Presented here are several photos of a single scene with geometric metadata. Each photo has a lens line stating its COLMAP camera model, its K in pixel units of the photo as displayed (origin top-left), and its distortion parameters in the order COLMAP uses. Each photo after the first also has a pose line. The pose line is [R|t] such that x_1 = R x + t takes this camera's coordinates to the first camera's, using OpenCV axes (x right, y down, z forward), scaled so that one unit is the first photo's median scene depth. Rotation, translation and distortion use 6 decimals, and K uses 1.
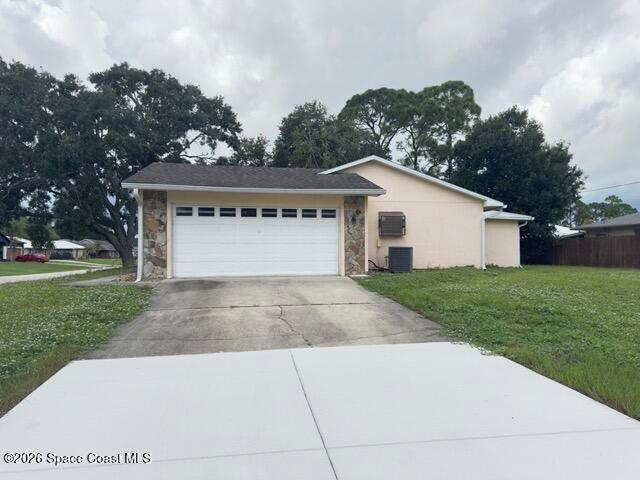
lens RADIAL K [[454.9, 0, 323.8], [0, 454.9, 244.3], [0, 0, 1]] dist [0.069864, -0.071658]
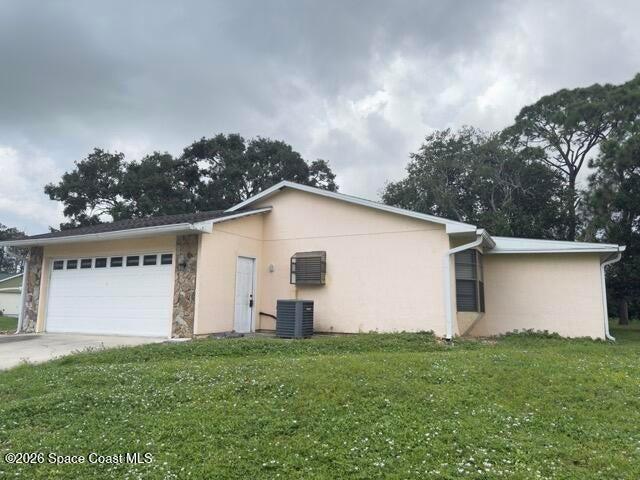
lens RADIAL K [[454.9, 0, 321.1], [0, 454.9, 237.0], [0, 0, 1]] dist [0.069864, -0.071658]
pose [[0.794000, -0.082390, -0.602309, 0.726672], [0.002484, 0.991205, -0.132313, 0.002087], [0.607912, 0.103561, 0.787221, 0.518661]]
